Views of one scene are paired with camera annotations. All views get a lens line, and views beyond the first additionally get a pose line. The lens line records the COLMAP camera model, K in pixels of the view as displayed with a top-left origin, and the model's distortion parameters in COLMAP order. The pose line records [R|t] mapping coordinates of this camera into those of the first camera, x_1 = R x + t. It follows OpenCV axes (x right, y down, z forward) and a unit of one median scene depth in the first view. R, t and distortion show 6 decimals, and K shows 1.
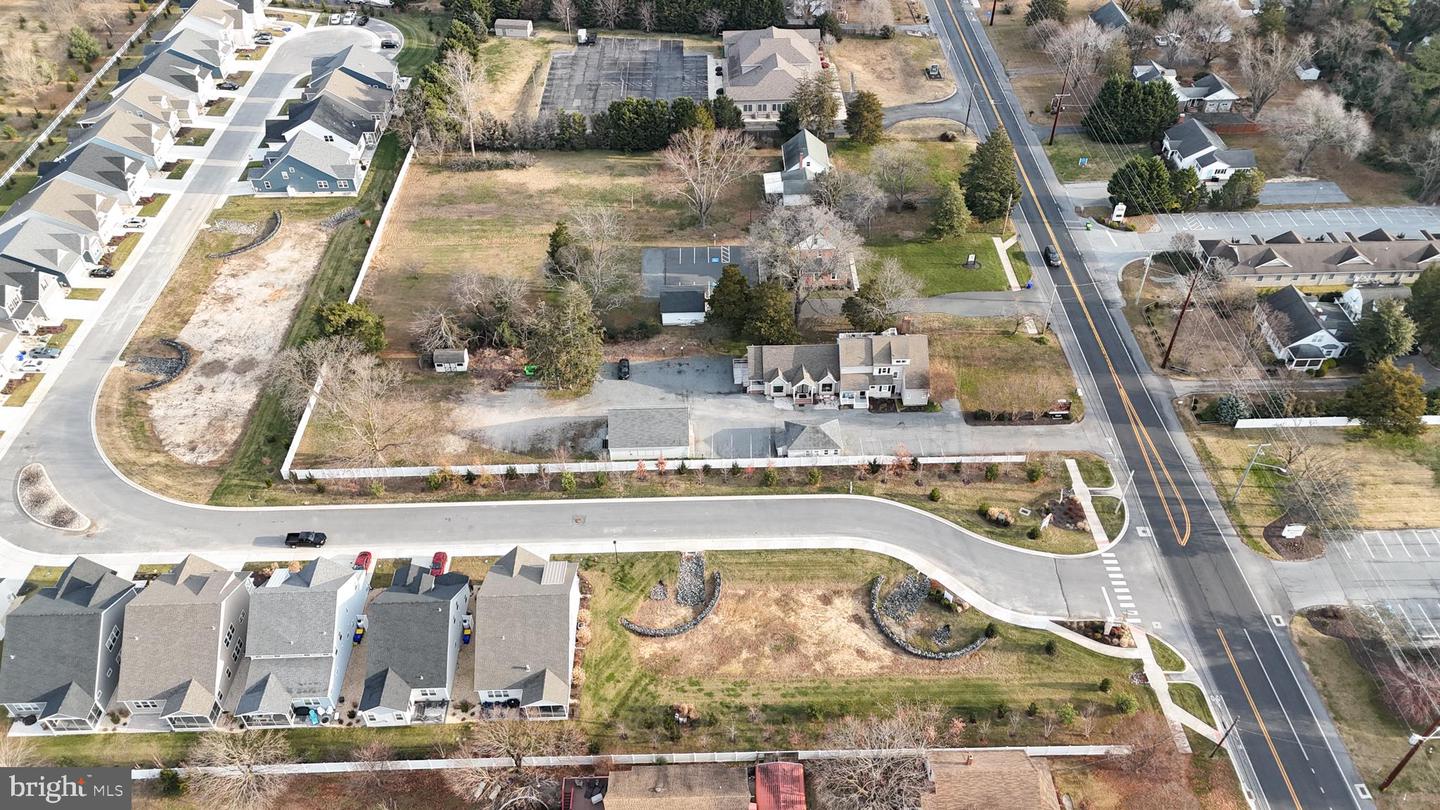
lens RADIAL K [[1047.4, 0, 720.0], [0, 1047.4, 405.0], [0, 0, 1]] dist [0.108130, -0.147482]
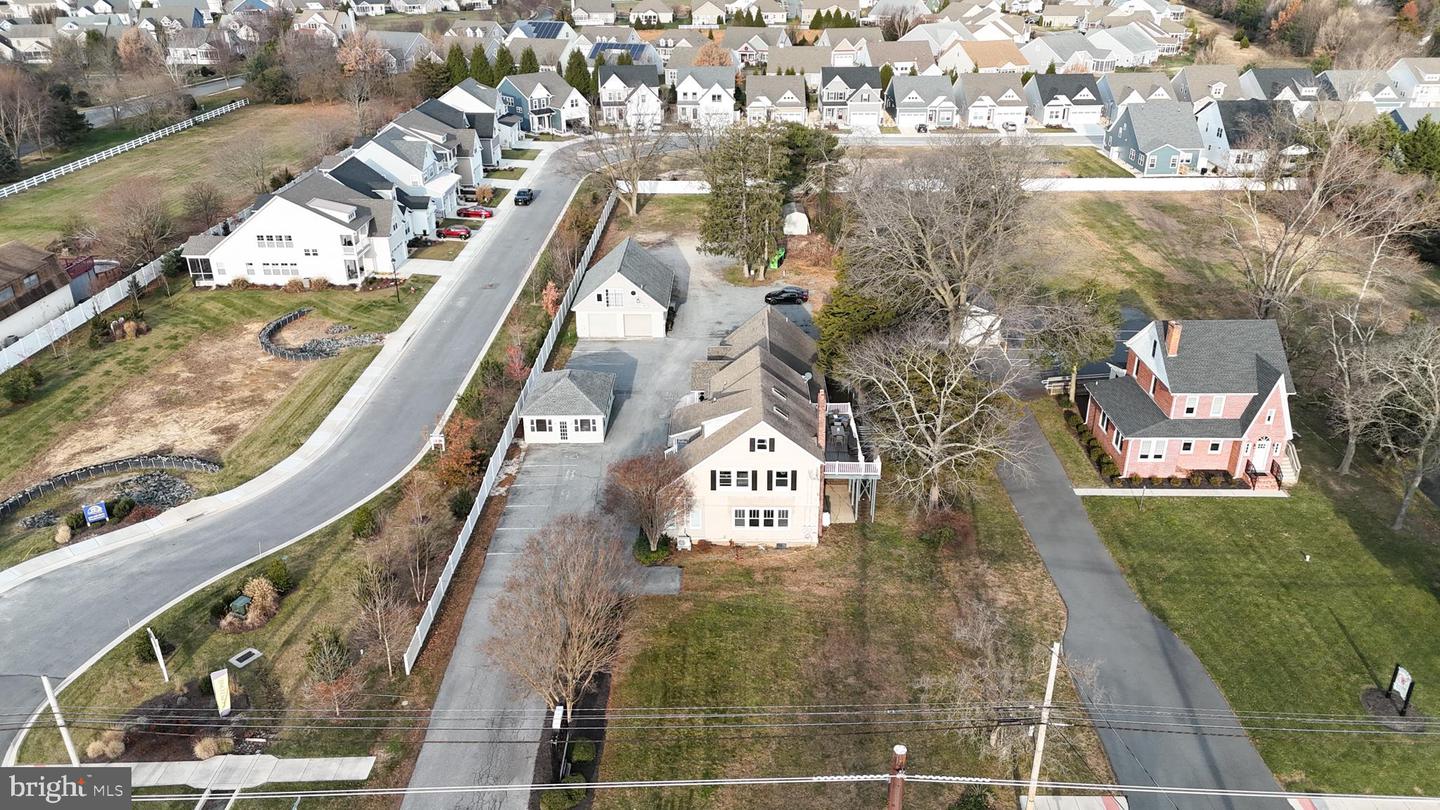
lens RADIAL K [[1047.4, 0, 720.0], [0, 1047.4, 405.0], [0, 0, 1]] dist [0.108130, -0.147482]
pose [[-0.030023, 0.428959, -0.902825, 0.588021], [-0.673213, 0.658966, 0.335482, -0.203612], [0.738839, 0.617865, 0.268997, 0.955916]]
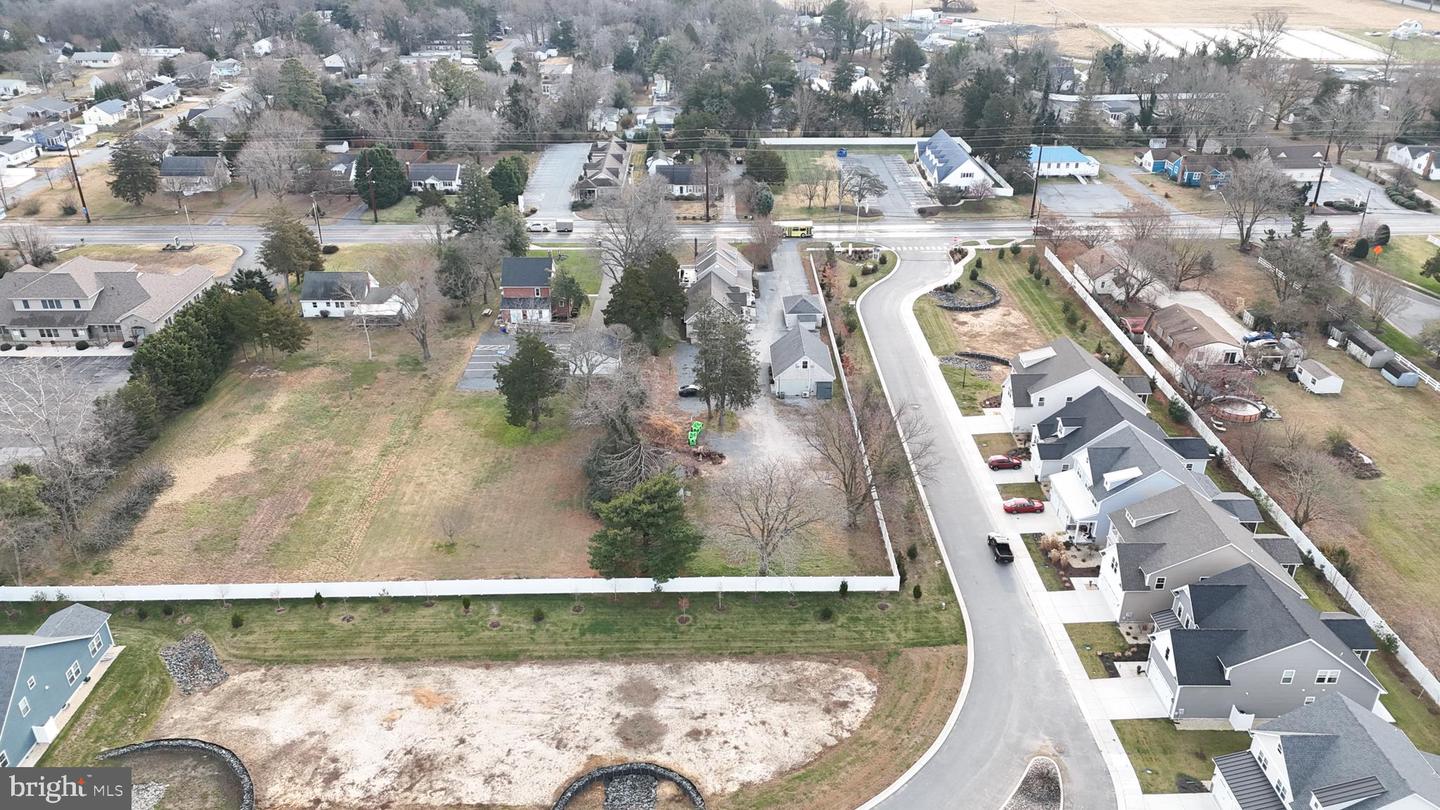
lens RADIAL K [[1047.4, 0, 720.0], [0, 1047.4, 405.0], [0, 0, 1]] dist [0.108130, -0.147482]
pose [[0.009030, -0.440782, 0.897569, -1.040799], [0.677283, 0.663062, 0.318805, -0.342312], [-0.735667, 0.605029, 0.304522, 0.814336]]
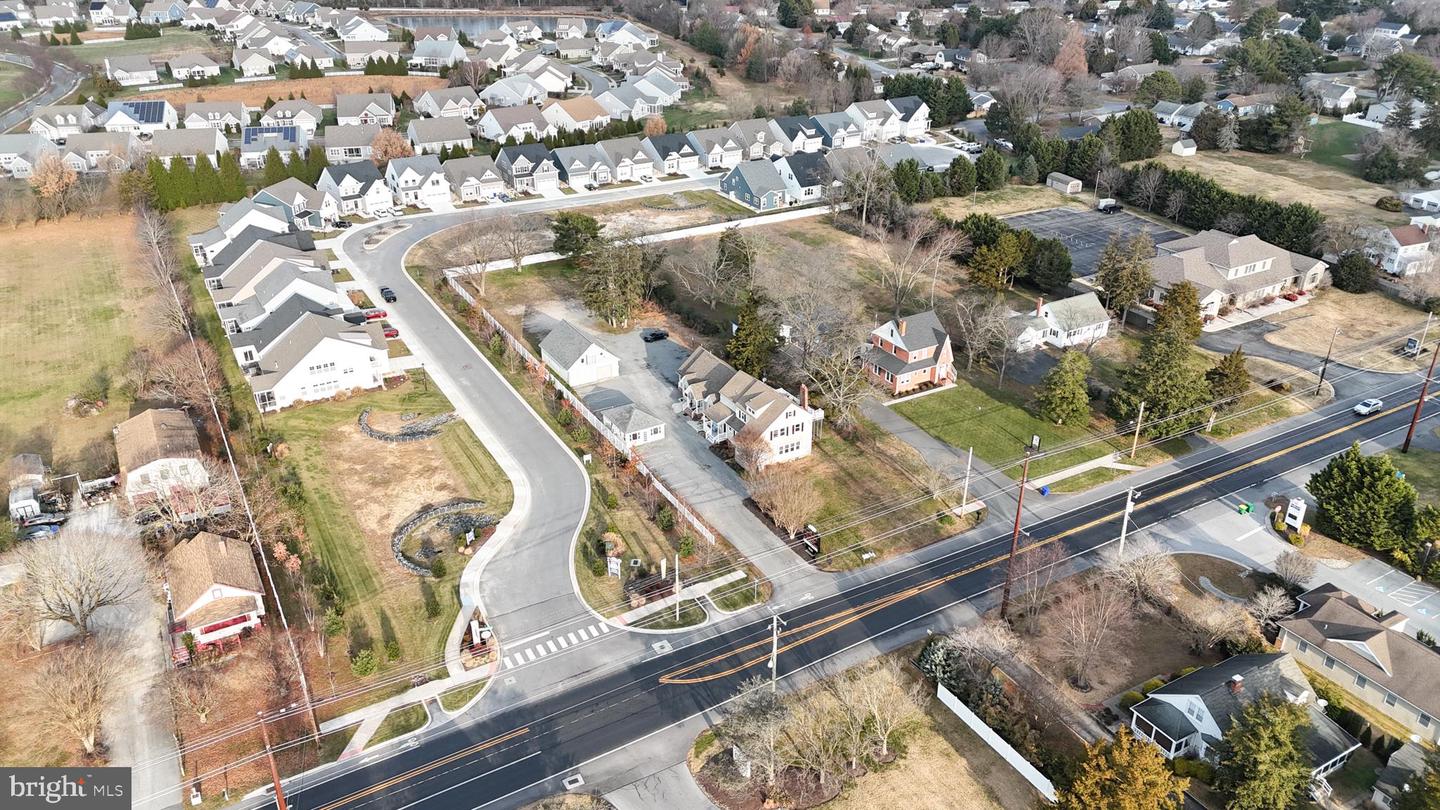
lens RADIAL K [[1047.4, 0, 720.0], [0, 1047.4, 405.0], [0, 0, 1]] dist [0.108130, -0.147482]
pose [[0.480866, 0.402568, -0.778914, 0.906580], [-0.594792, 0.802472, 0.047545, -0.077181], [0.644197, 0.440429, 0.625326, 0.465295]]
